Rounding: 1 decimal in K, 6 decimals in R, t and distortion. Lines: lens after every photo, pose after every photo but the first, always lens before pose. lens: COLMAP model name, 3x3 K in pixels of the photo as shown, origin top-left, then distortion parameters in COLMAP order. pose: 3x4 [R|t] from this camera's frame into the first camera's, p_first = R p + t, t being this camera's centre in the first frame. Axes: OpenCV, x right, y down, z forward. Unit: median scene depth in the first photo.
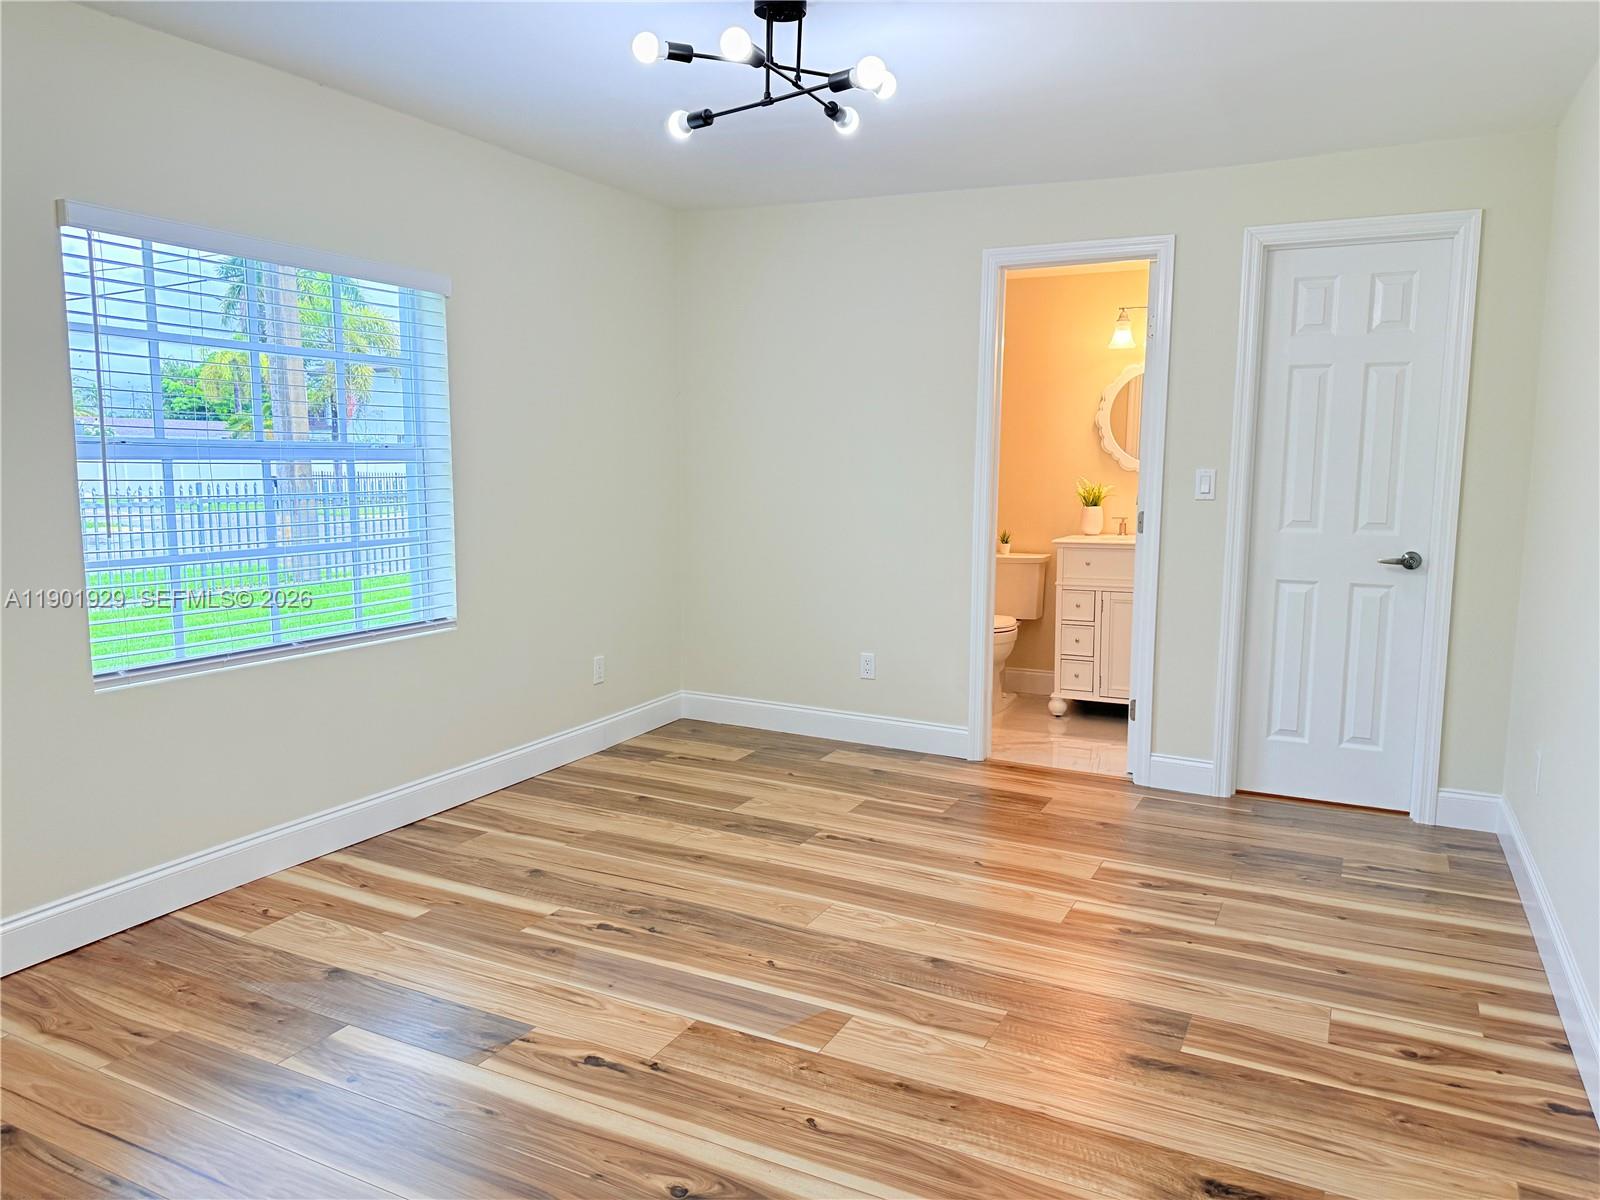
lens RADIAL K [[1114.8, 0, 800.0], [0, 1114.8, 600.0], [0, 0, 1]] dist [0.081917, -0.110900]
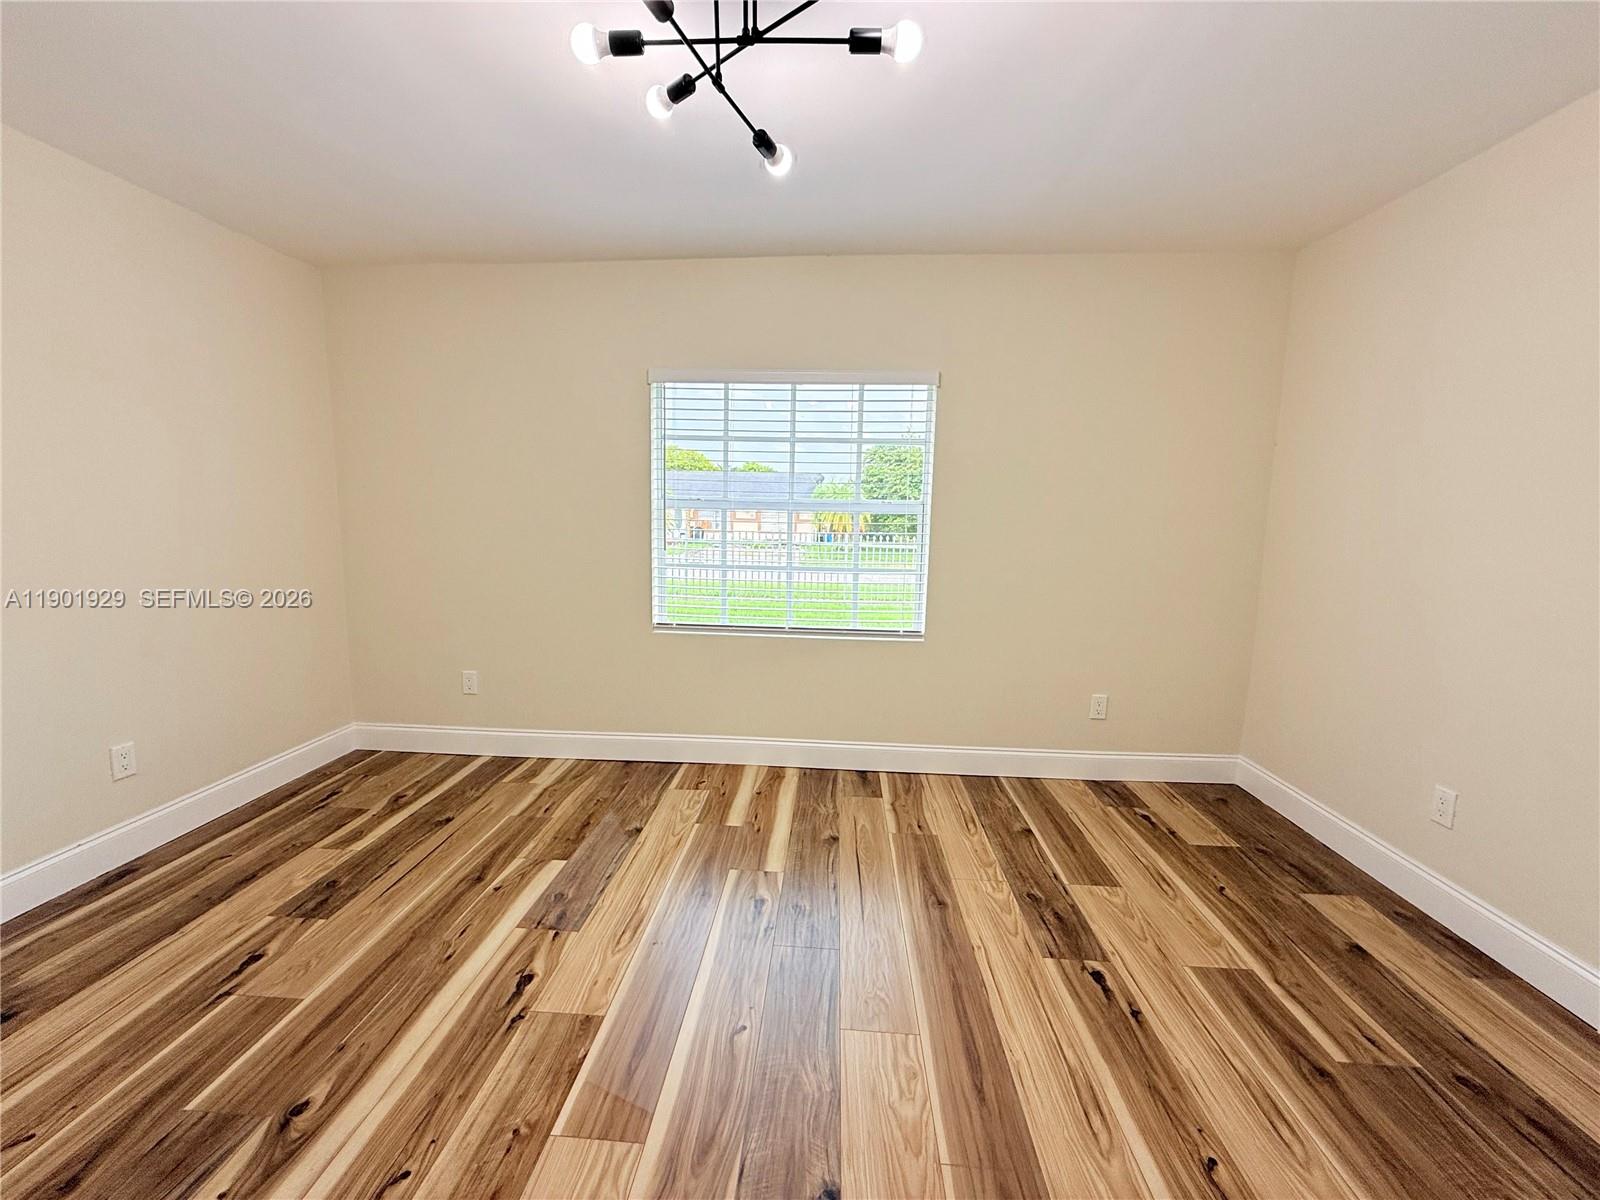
lens RADIAL K [[641.7, 0, 800.0], [0, 641.7, 600.0], [0, 0, 1]] dist [0.001939, 0.000257]
pose [[0.395433, 0.117047, -0.911006, 0.388235], [-0.131449, 0.988849, 0.069991, -0.068627], [0.909040, 0.092074, 0.406410, 0.693464]]
